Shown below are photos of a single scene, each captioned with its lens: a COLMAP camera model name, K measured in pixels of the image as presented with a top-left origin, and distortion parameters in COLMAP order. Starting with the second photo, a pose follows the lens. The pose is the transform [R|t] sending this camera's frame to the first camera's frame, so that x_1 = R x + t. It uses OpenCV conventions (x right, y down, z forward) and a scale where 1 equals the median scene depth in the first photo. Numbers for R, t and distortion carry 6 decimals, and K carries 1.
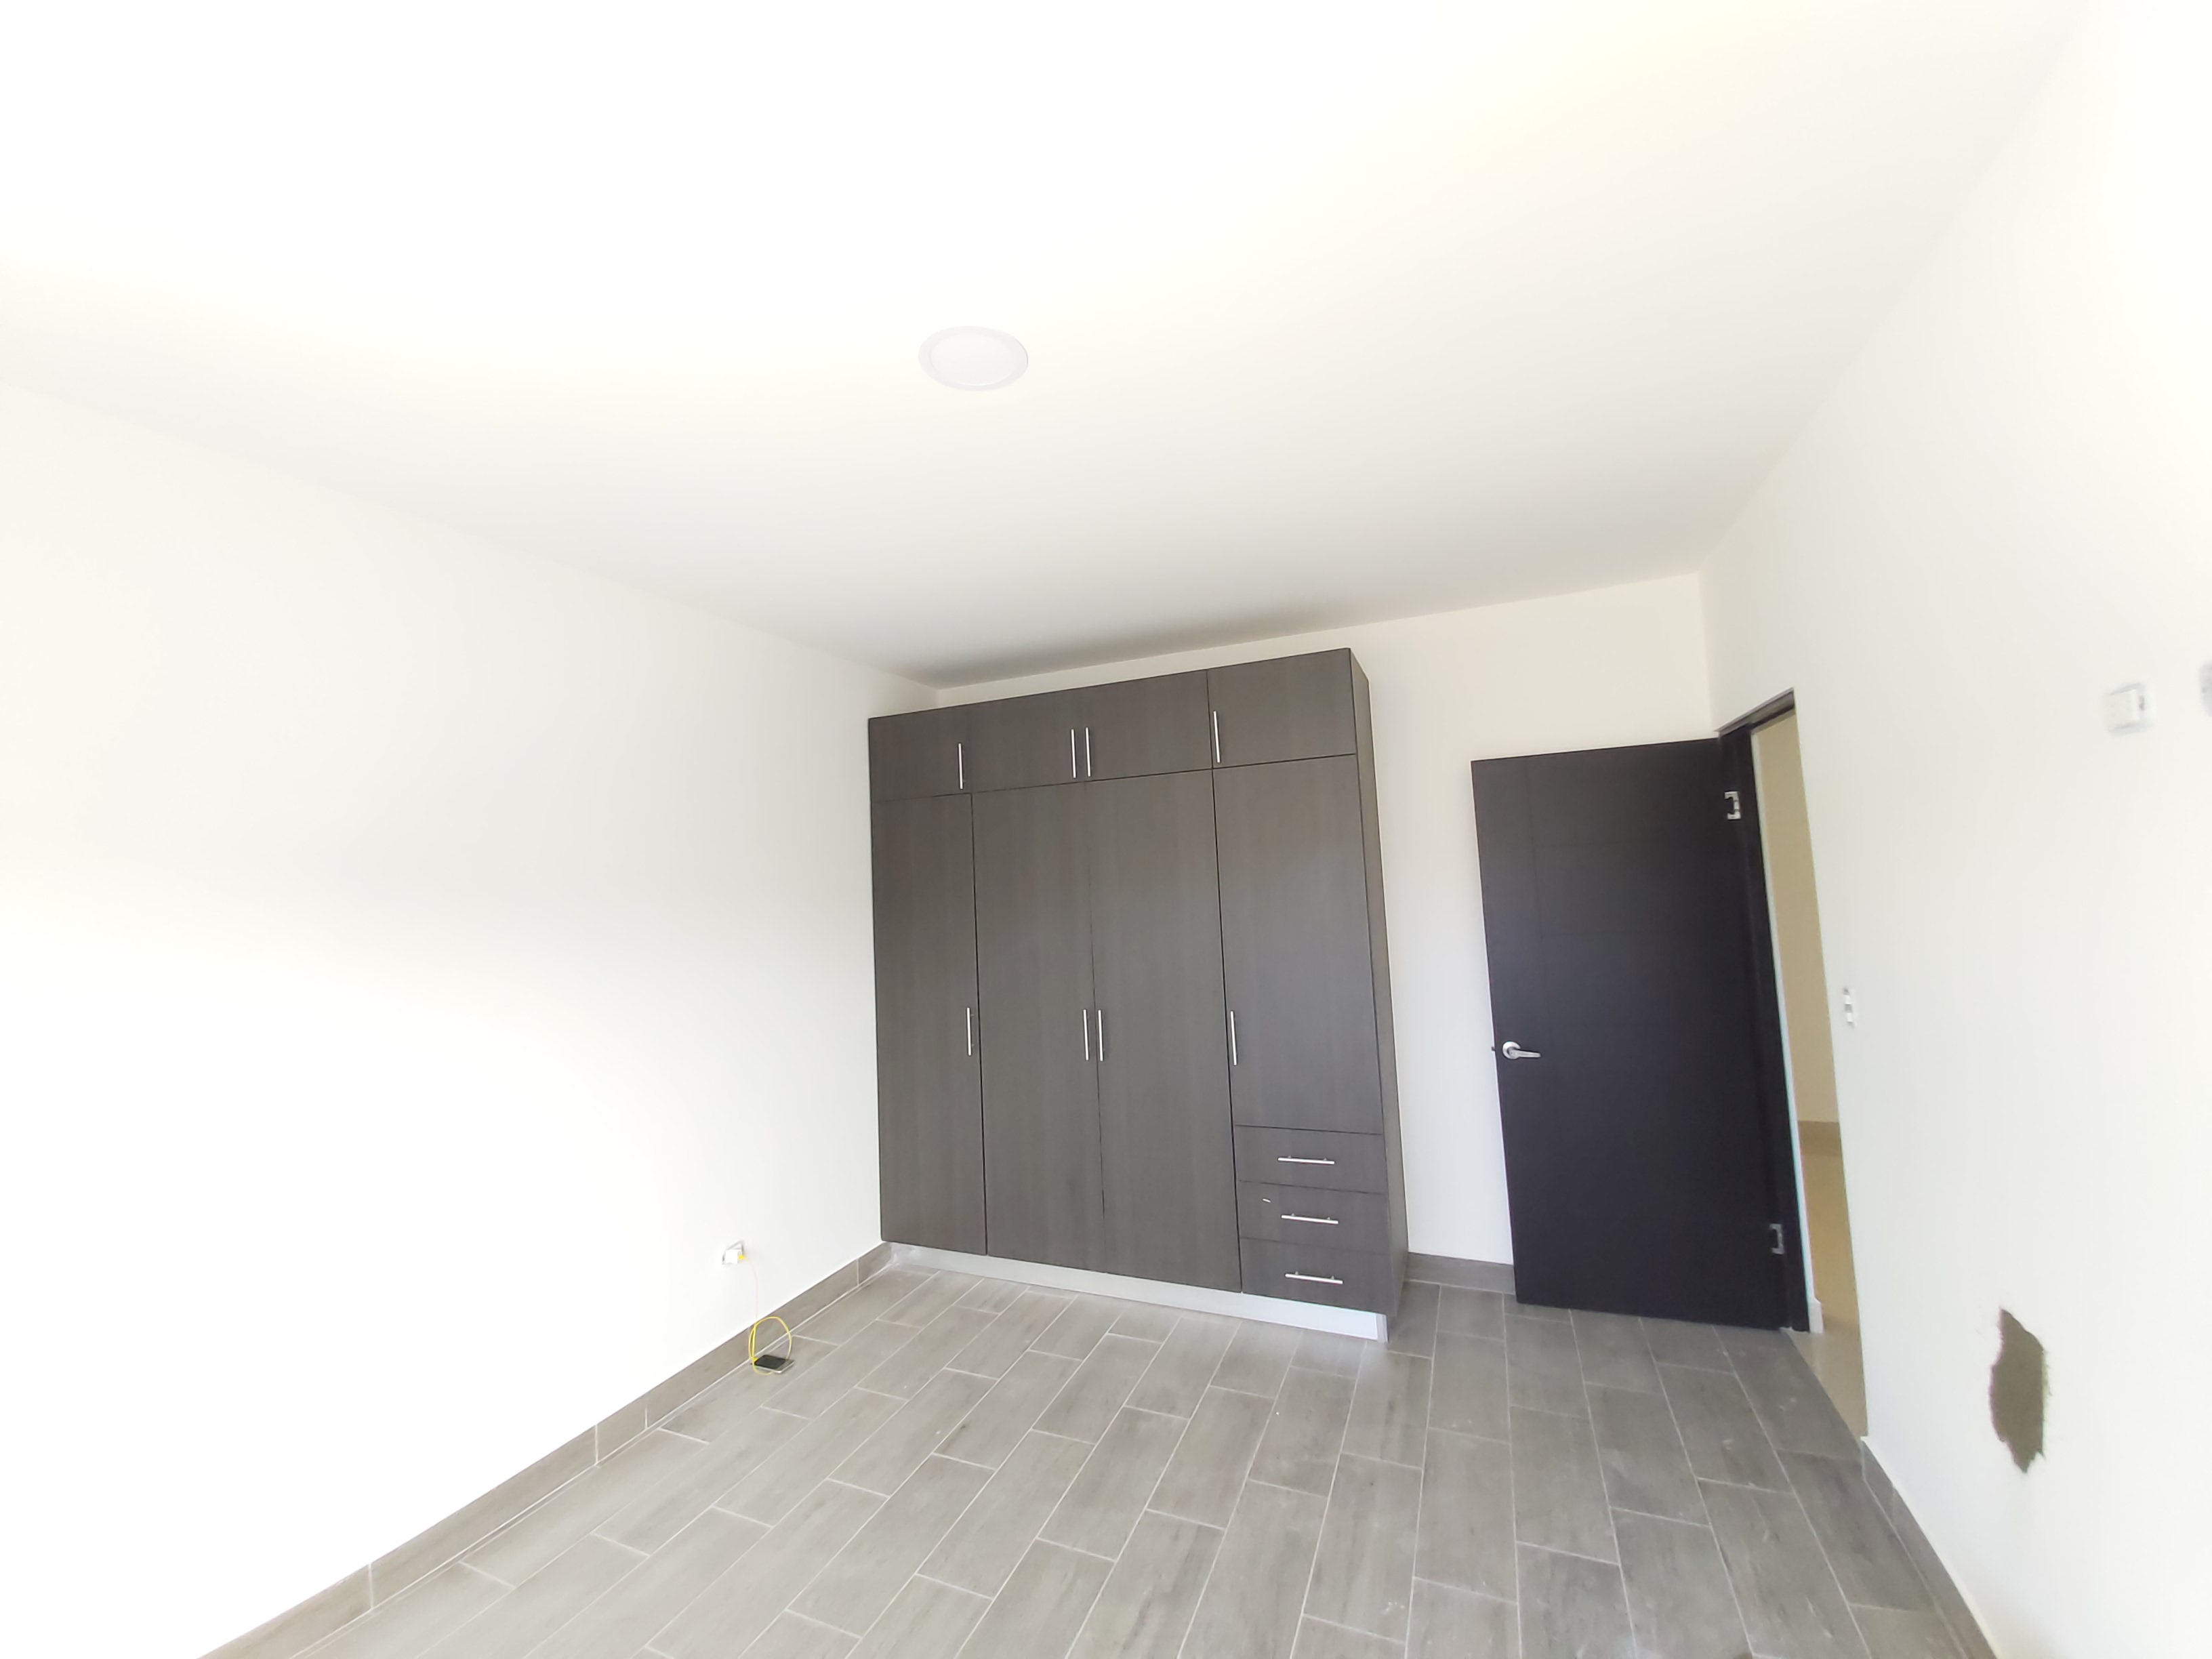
lens RADIAL K [[860.2, 0, 1092.8], [0, 860.2, 835.3], [0, 0, 1]] dist [-0.015451, -0.000080]
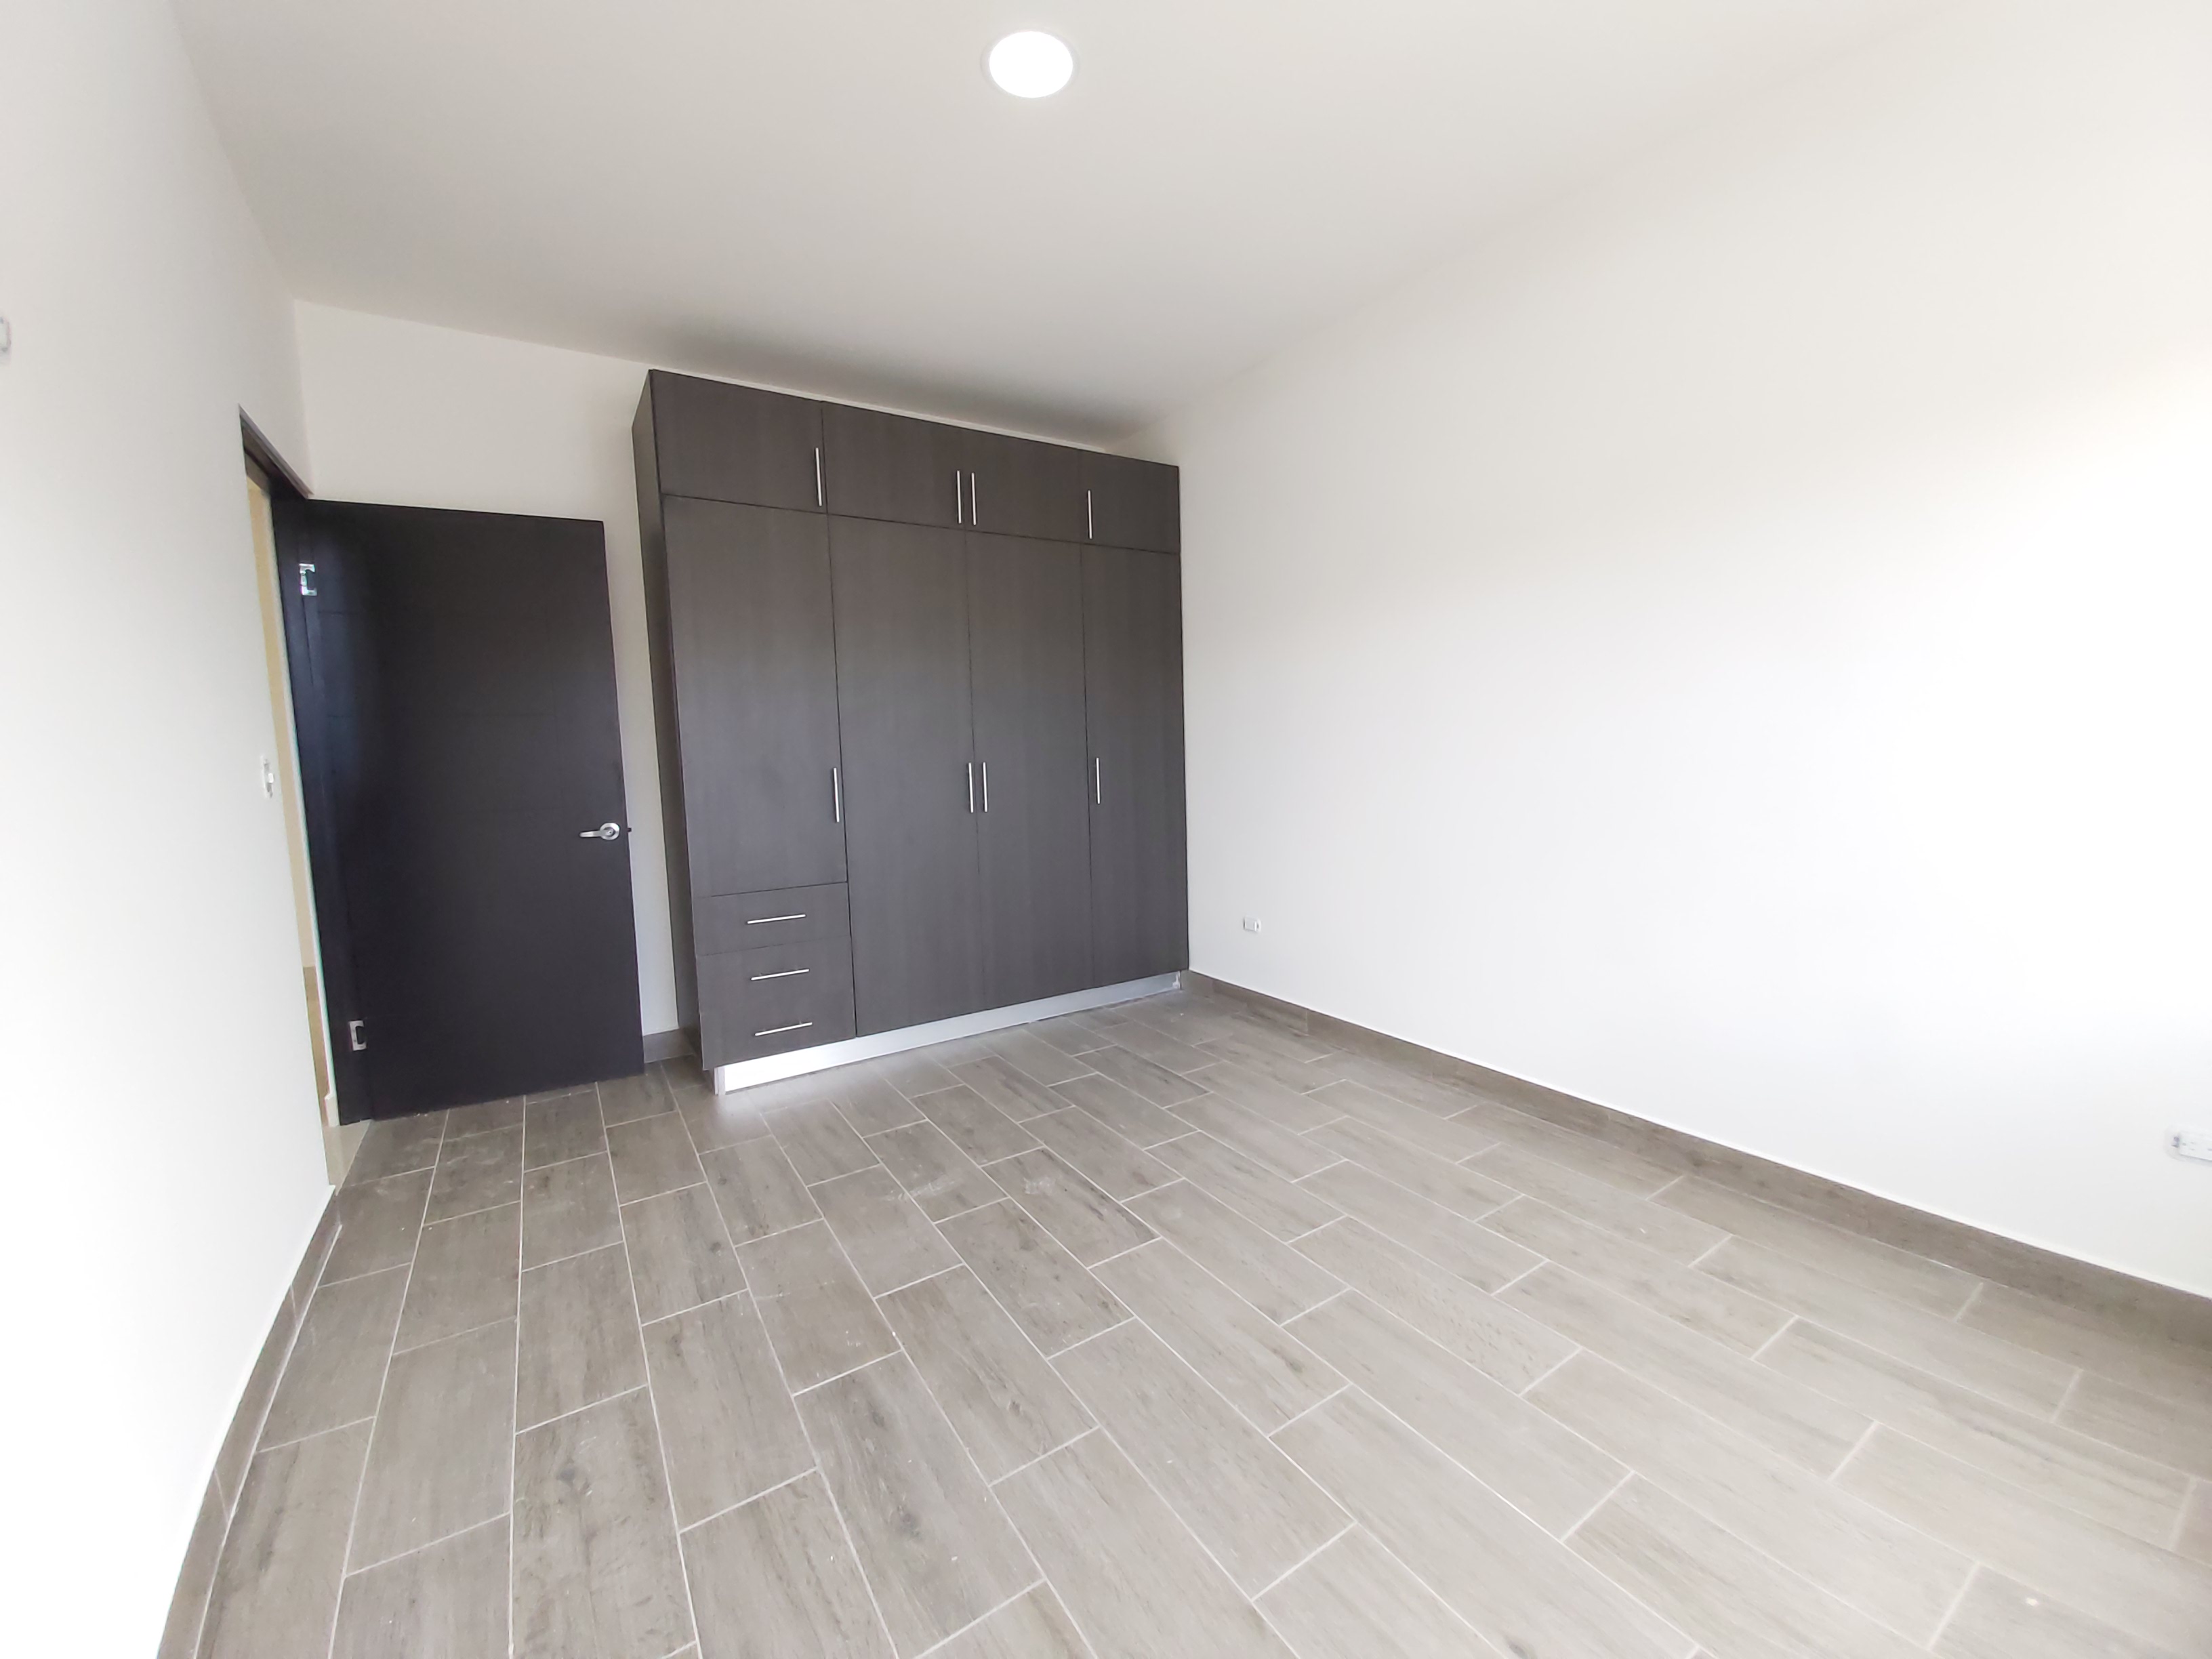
lens RADIAL K [[860.2, 0, 1092.8], [0, 860.2, 835.3], [0, 0, 1]] dist [-0.015451, -0.000080]
pose [[0.537860, -0.070457, 0.840085, -0.775358], [-0.048939, 0.992212, 0.114548, 0.162469], [-0.841612, -0.102723, 0.530223, 0.331318]]
